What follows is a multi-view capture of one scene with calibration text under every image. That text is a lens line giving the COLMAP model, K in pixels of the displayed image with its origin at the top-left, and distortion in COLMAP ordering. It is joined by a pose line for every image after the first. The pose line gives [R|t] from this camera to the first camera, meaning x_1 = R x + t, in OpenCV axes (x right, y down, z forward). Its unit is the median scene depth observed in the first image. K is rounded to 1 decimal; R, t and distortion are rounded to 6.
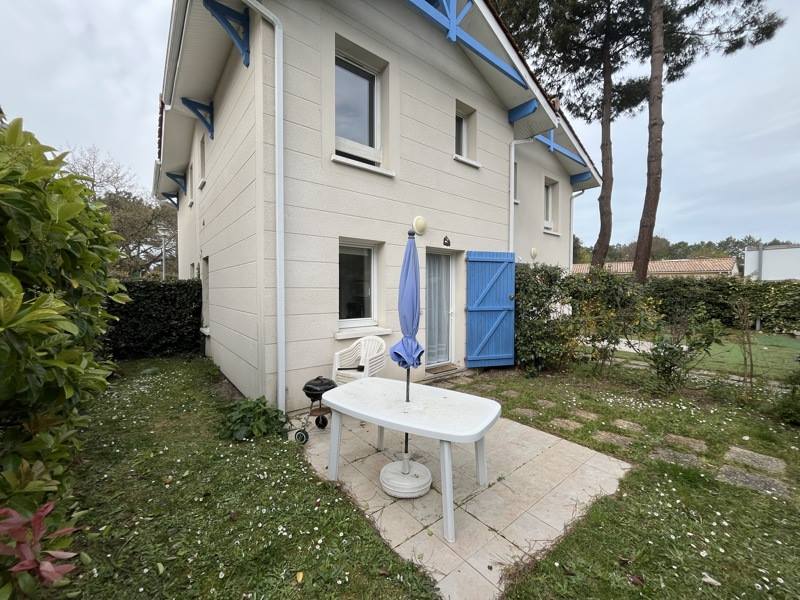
lens RADIAL K [[324.0, 0, 400.8], [0, 324.0, 296.1], [0, 0, 1]] dist [-0.000393, -0.000017]
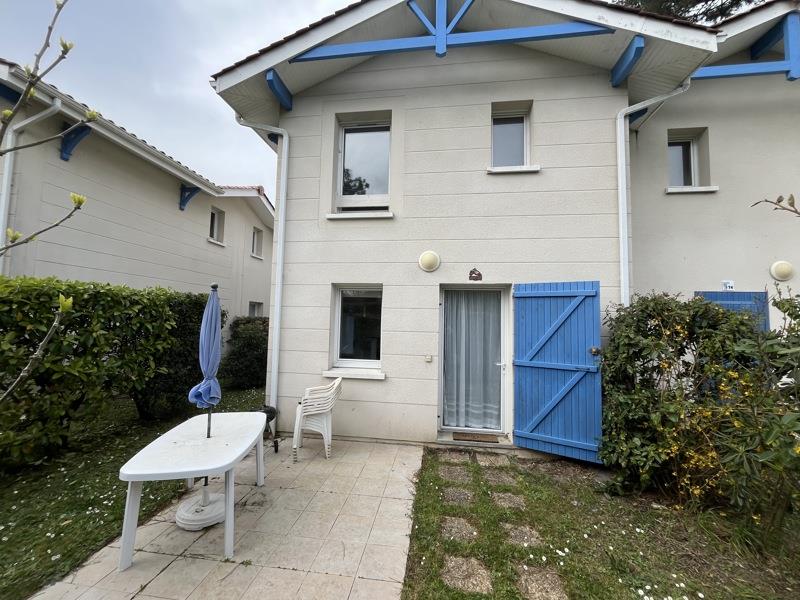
lens RADIAL K [[324.0, 0, 397.0], [0, 324.0, 296.8], [0, 0, 1]] dist [-0.000393, -0.000017]
pose [[0.685826, -0.040180, -0.726656, 0.583602], [-0.036577, 0.995310, -0.089557, -0.034262], [0.726846, 0.088000, 0.681139, 0.306928]]
